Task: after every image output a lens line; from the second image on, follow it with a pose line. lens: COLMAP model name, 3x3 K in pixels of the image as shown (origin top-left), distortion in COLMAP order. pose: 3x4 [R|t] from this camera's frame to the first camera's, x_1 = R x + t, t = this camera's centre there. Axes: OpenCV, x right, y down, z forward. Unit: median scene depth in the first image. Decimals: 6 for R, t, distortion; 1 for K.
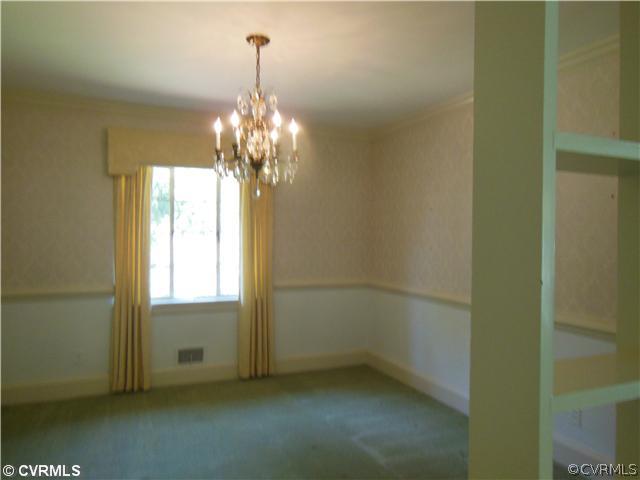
lens RADIAL K [[466.1, 0, 323.6], [0, 466.1, 240.5], [0, 0, 1]] dist [-0.044405, -0.000364]
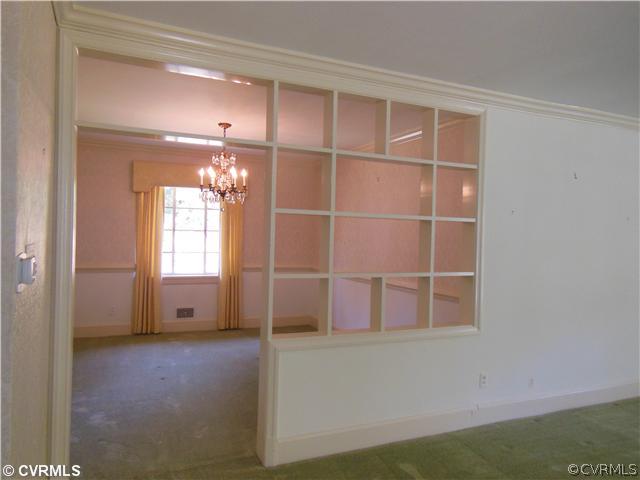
lens RADIAL K [[466.1, 0, 317.0], [0, 466.1, 240.5], [0, 0, 1]] dist [-0.044405, -0.000364]
pose [[0.999844, 0.016104, -0.007314, 0.149837], [-0.016105, 0.999870, -0.000076, 0.009416], [0.007311, 0.000194, 0.999973, -0.510606]]
